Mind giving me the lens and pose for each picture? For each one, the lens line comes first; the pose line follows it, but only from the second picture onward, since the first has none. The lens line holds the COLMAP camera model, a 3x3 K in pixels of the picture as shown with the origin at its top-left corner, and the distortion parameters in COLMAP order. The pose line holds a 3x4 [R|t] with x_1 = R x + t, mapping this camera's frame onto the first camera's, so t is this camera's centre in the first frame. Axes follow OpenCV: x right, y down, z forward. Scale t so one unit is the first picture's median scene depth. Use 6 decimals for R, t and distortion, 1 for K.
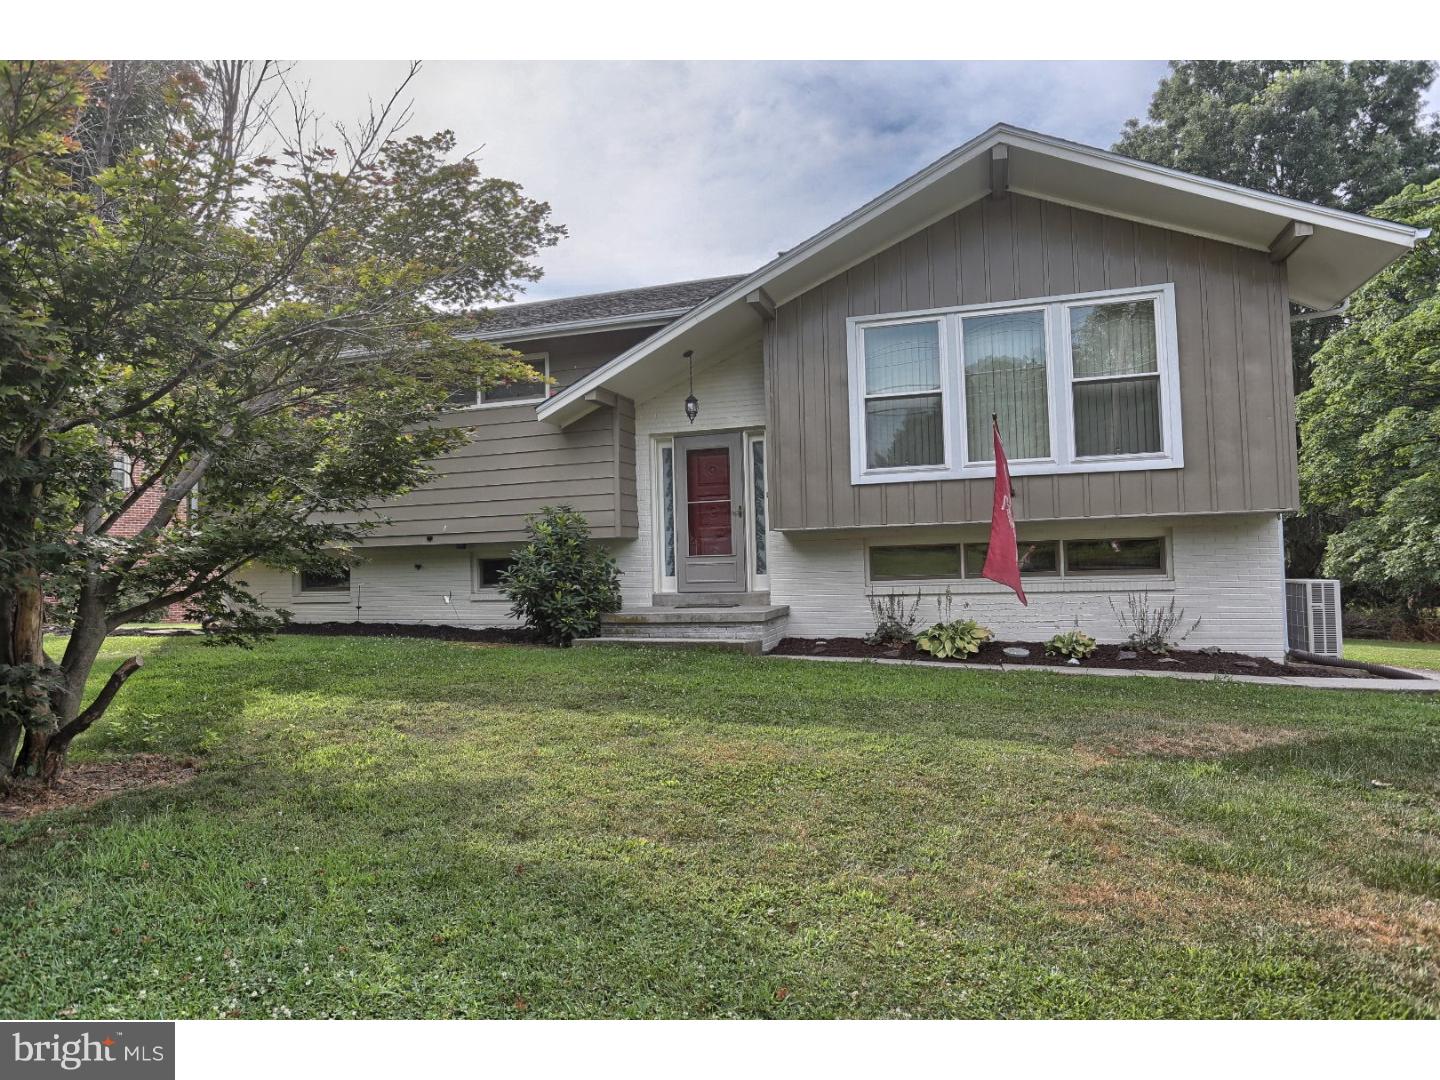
lens RADIAL K [[908.6, 0, 720.0], [0, 908.6, 540.0], [0, 0, 1]] dist [-0.033141, 0.000999]
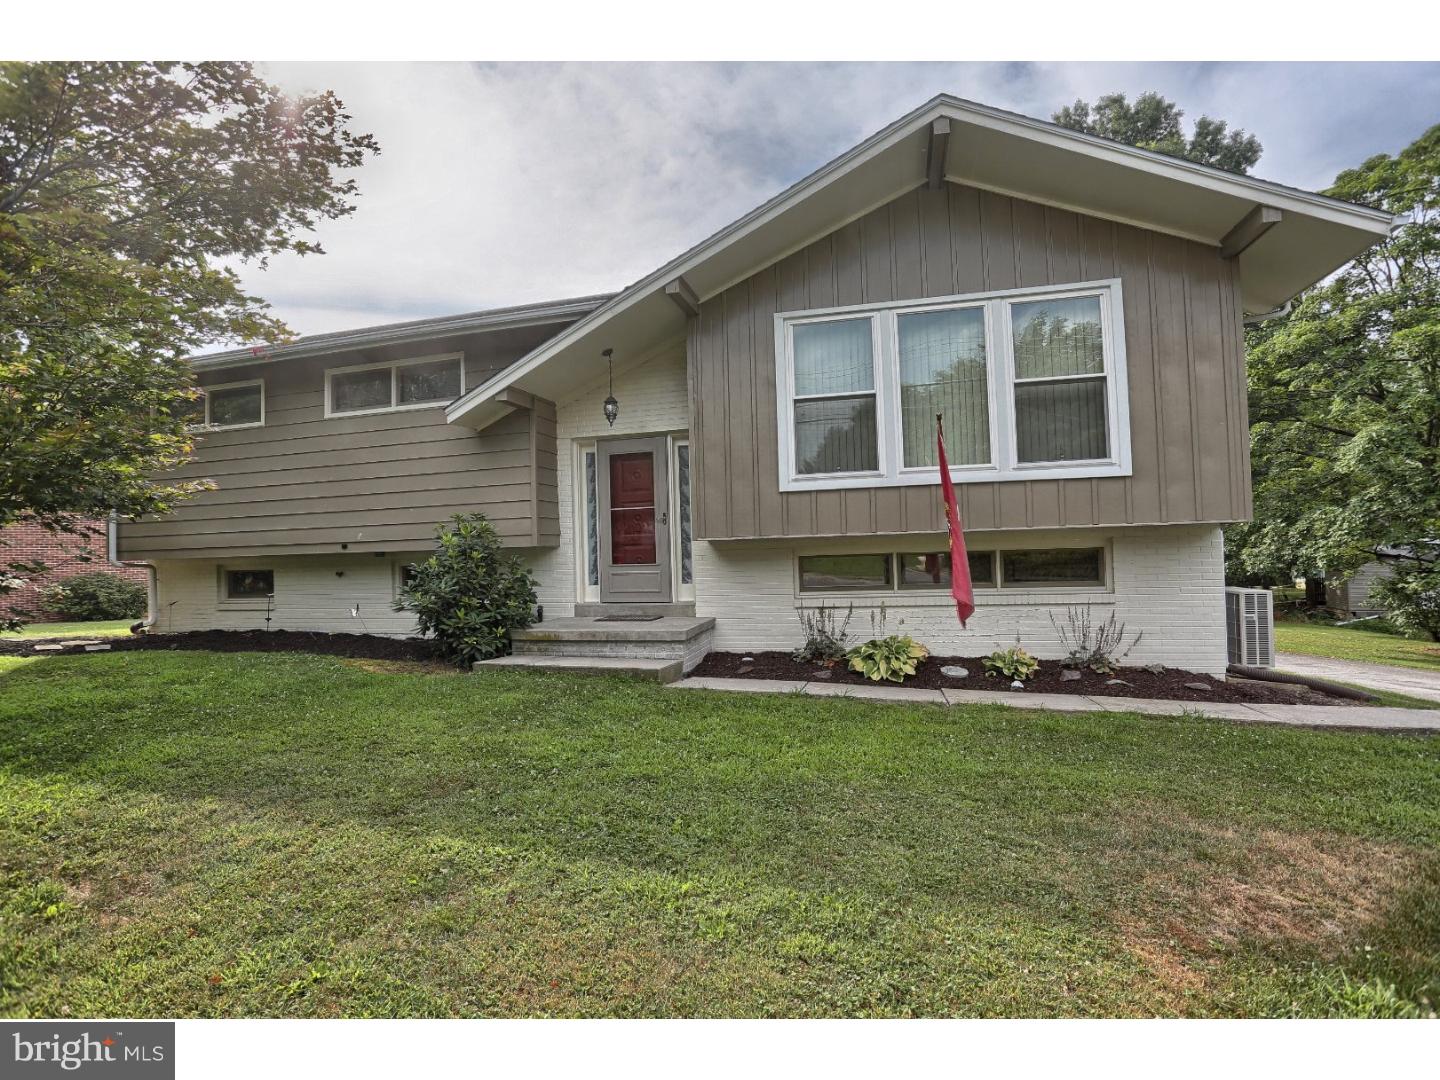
lens RADIAL K [[689.8, 0, 720.0], [0, 689.8, 540.0], [0, 0, 1]] dist [-0.061420, 0.014981]
pose [[0.998794, -0.002285, 0.049037, 0.049075], [0.001303, 0.999798, 0.020046, -0.025909], [-0.049073, -0.019958, 0.998596, 0.296529]]
